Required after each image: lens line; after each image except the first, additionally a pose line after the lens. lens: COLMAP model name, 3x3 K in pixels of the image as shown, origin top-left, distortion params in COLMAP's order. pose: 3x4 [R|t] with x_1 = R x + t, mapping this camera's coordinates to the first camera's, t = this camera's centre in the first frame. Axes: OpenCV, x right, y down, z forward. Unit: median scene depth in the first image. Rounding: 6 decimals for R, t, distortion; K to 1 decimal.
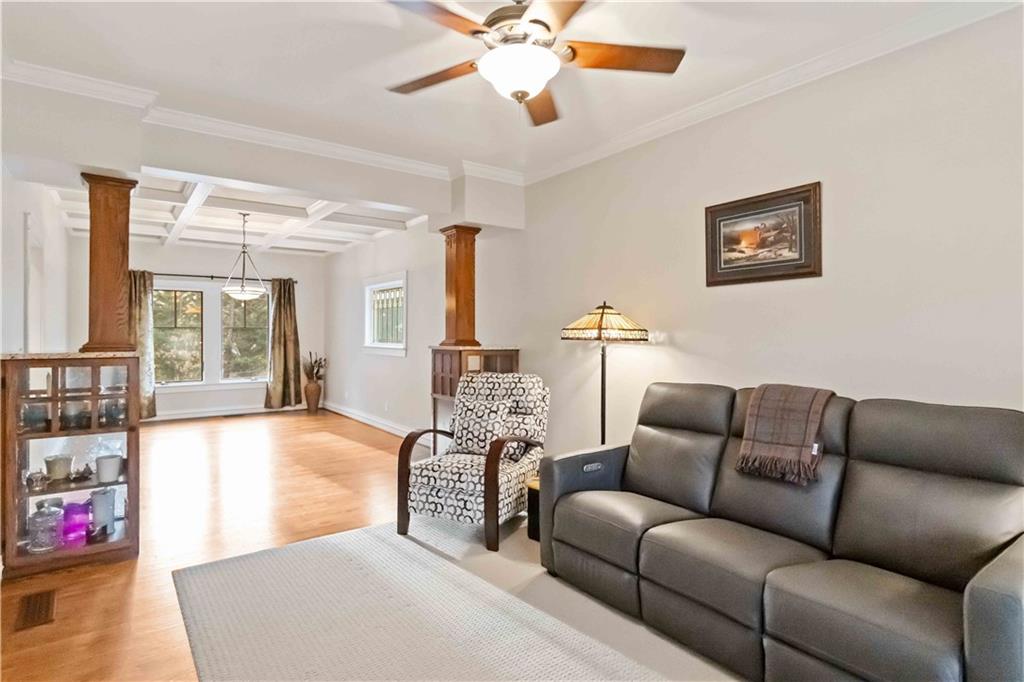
lens RADIAL K [[550.6, 0, 519.4], [0, 550.6, 339.4], [0, 0, 1]] dist [0.006807, -0.002758]
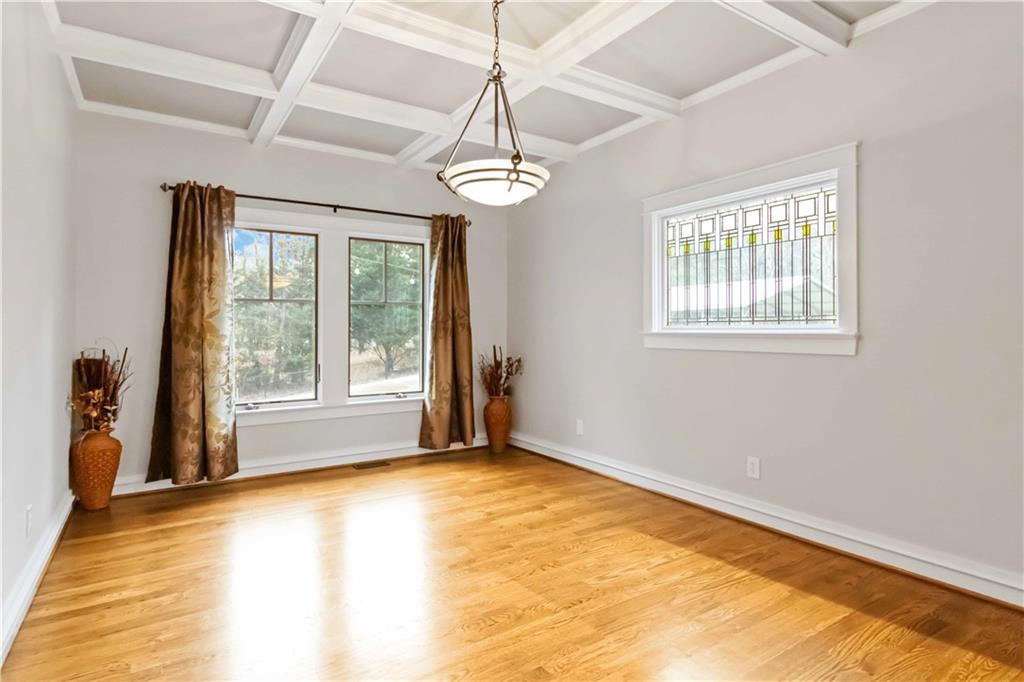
lens RADIAL K [[550.6, 0, 517.3], [0, 550.6, 324.8], [0, 0, 1]] dist [0.006807, -0.002758]
pose [[0.998378, -0.003875, -0.056796, -0.330274], [0.002805, 0.999817, -0.018911, 0.011817], [0.056859, 0.018721, 0.998207, 0.447611]]
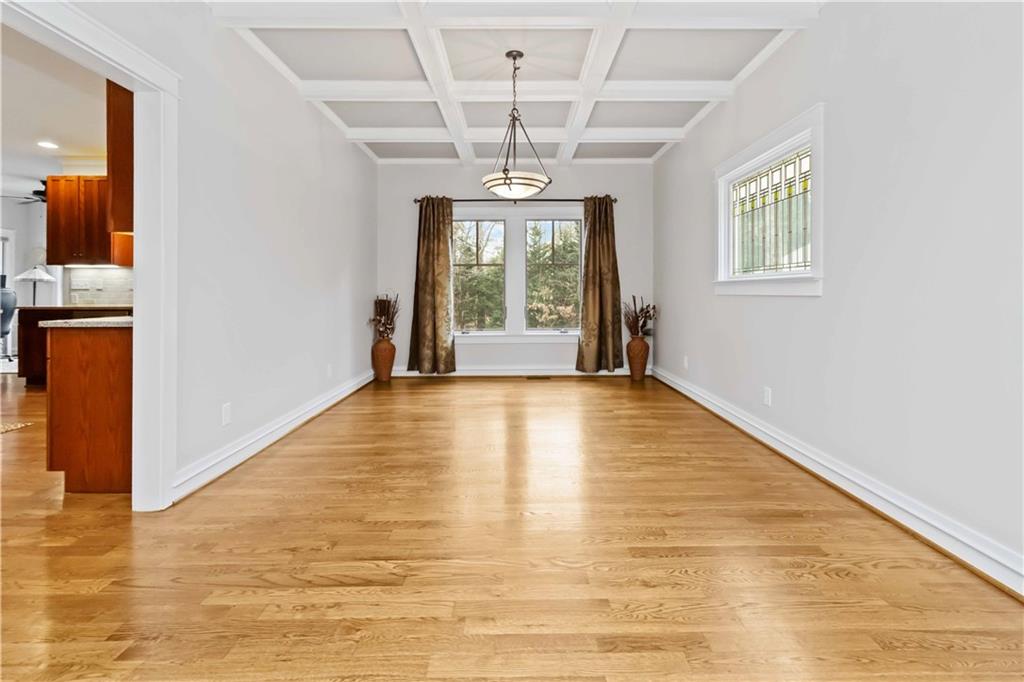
lens RADIAL K [[490.5, 0, 519.6], [0, 490.5, 290.5], [0, 0, 1]] dist [0.011211, -0.000945]
pose [[0.808949, -0.006946, -0.587837, -0.129236], [-0.001360, 0.999905, -0.013685, 0.024813], [0.587877, 0.011870, 0.808864, 0.409597]]
